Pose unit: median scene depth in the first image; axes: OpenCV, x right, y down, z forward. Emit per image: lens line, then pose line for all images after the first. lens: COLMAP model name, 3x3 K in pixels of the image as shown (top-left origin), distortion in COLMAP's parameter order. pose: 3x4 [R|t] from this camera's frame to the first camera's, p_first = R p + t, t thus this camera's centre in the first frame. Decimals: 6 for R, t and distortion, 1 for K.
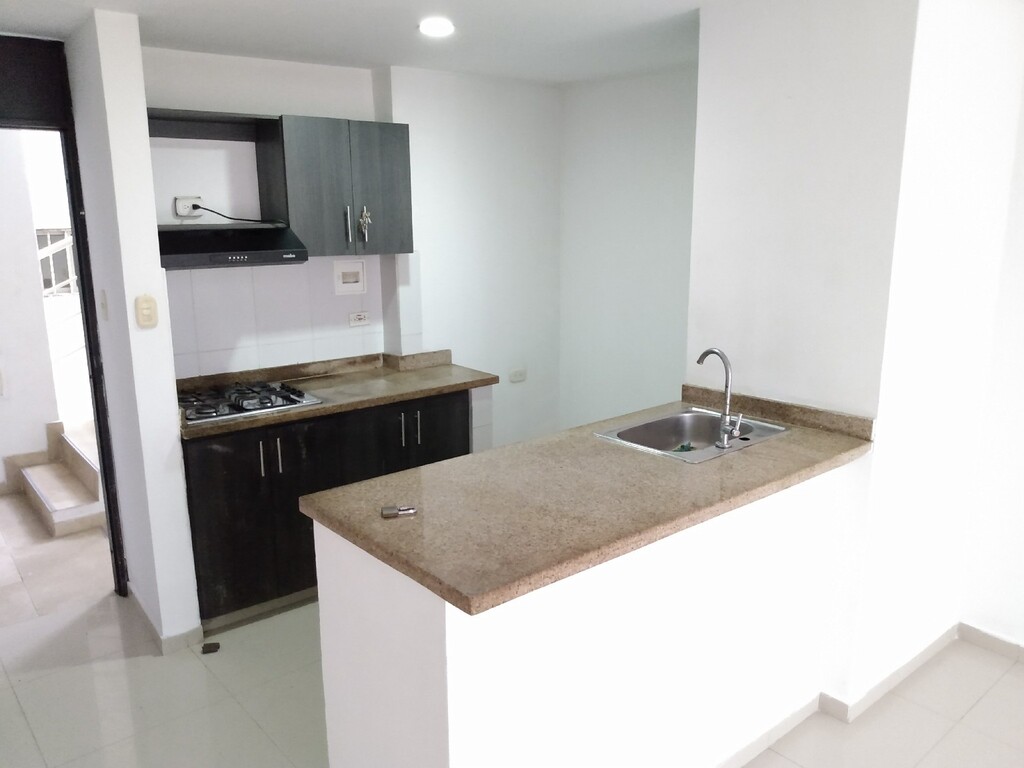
lens RADIAL K [[804.2, 0, 512.0], [0, 804.2, 384.0], [0, 0, 1]] dist [0.071047, -0.104082]
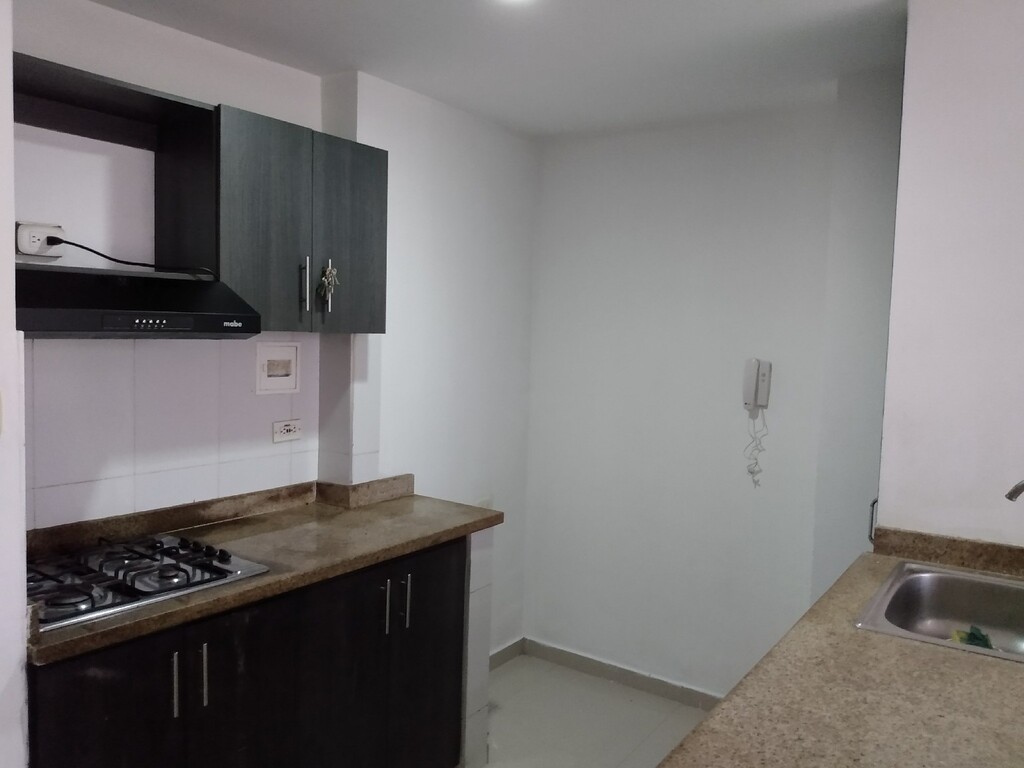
lens RADIAL K [[806.0, 0, 512.0], [0, 806.0, 384.0], [0, 0, 1]] dist [0.012541, -0.049879]
pose [[0.961507, 0.016132, 0.274308, -0.214220], [0.022472, 0.990315, -0.137009, -0.026099], [-0.273861, 0.137899, 0.951832, 0.345878]]
